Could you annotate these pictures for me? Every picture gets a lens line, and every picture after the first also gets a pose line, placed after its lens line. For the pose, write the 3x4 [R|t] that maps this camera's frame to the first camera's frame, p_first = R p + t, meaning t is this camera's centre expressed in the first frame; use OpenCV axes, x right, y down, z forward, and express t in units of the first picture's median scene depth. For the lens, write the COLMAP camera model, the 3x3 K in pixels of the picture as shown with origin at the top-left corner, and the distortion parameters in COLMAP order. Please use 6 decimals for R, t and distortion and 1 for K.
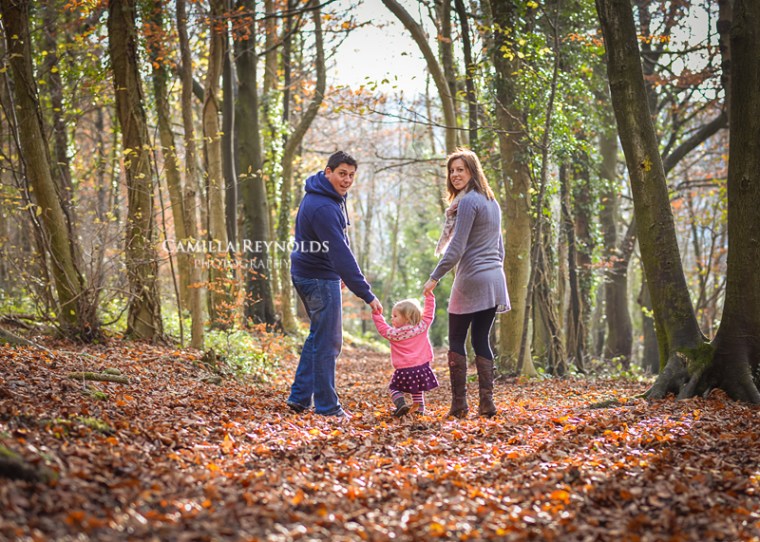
lens RADIAL K [[1980.8, 0, 427.0], [0, 1980.8, 271.0], [0, 0, 1]] dist [0.004513, -0.008068]
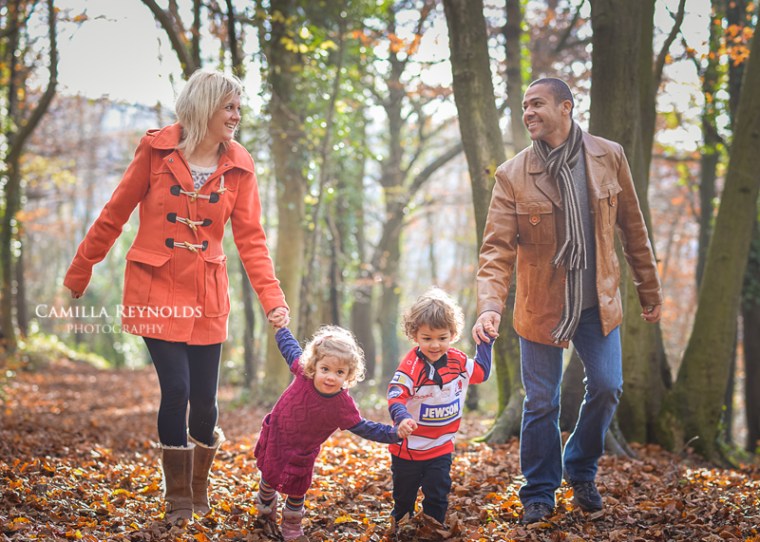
lens RADIAL K [[1847.0, 0, 381.6], [0, 1847.0, 252.7], [0, 0, 1]] dist [0.081000, 0.068071]
pose [[0.987154, 0.030698, 0.156797, -0.045875], [-0.028202, 0.999438, -0.018120, -0.001648], [-0.157265, 0.013465, 0.987465, 0.160531]]
